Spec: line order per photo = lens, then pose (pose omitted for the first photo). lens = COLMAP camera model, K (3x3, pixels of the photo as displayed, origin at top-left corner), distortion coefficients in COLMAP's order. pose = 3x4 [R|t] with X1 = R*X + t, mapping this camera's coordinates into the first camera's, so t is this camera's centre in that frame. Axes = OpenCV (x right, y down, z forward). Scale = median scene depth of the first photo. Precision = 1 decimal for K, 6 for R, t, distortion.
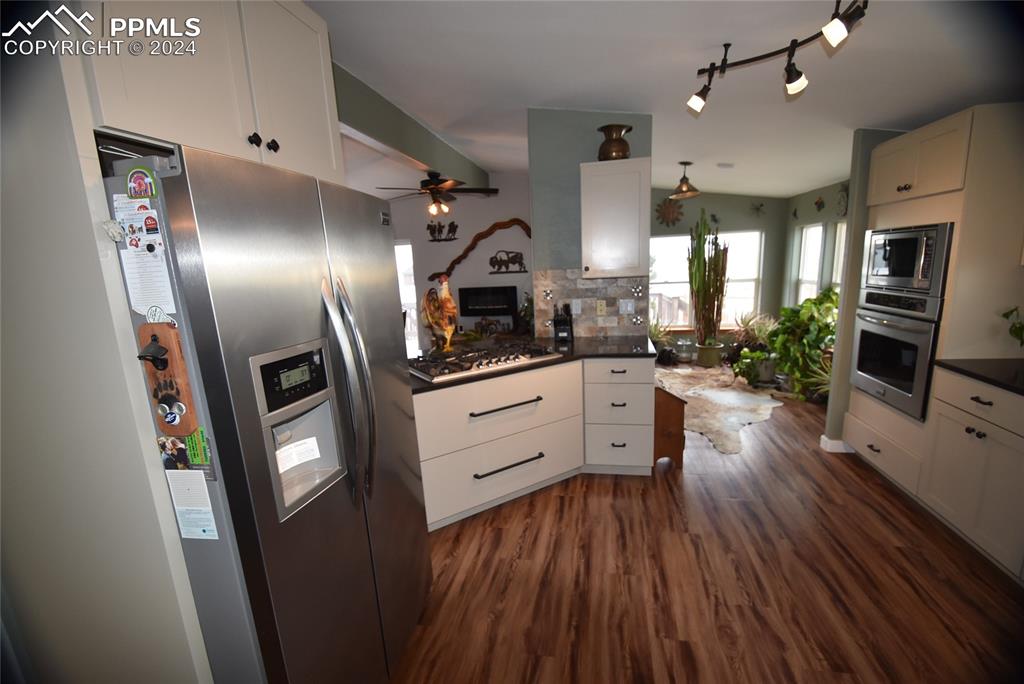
lens RADIAL K [[448.9, 0, 519.5], [0, 448.9, 354.6], [0, 0, 1]] dist [0.000868, -0.001182]
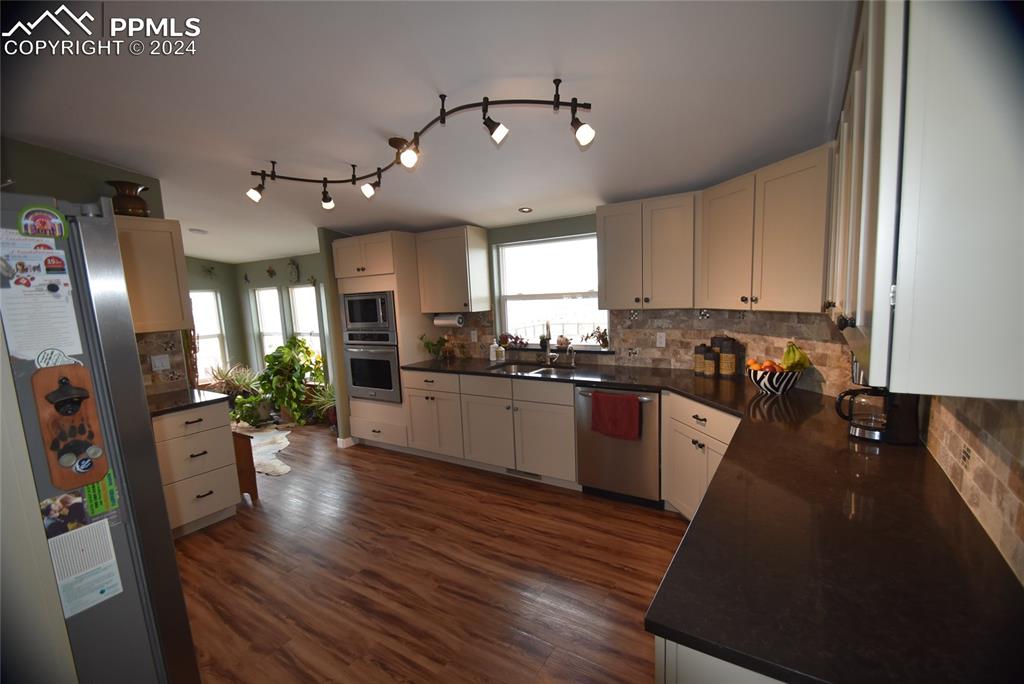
lens RADIAL K [[448.9, 0, 513.7], [0, 448.9, 350.7], [0, 0, 1]] dist [0.000868, -0.001182]
pose [[0.372562, -0.085169, 0.924091, -0.585691], [0.214488, 0.976720, 0.003545, 0.044051], [-0.902880, 0.196886, 0.382157, -0.099743]]
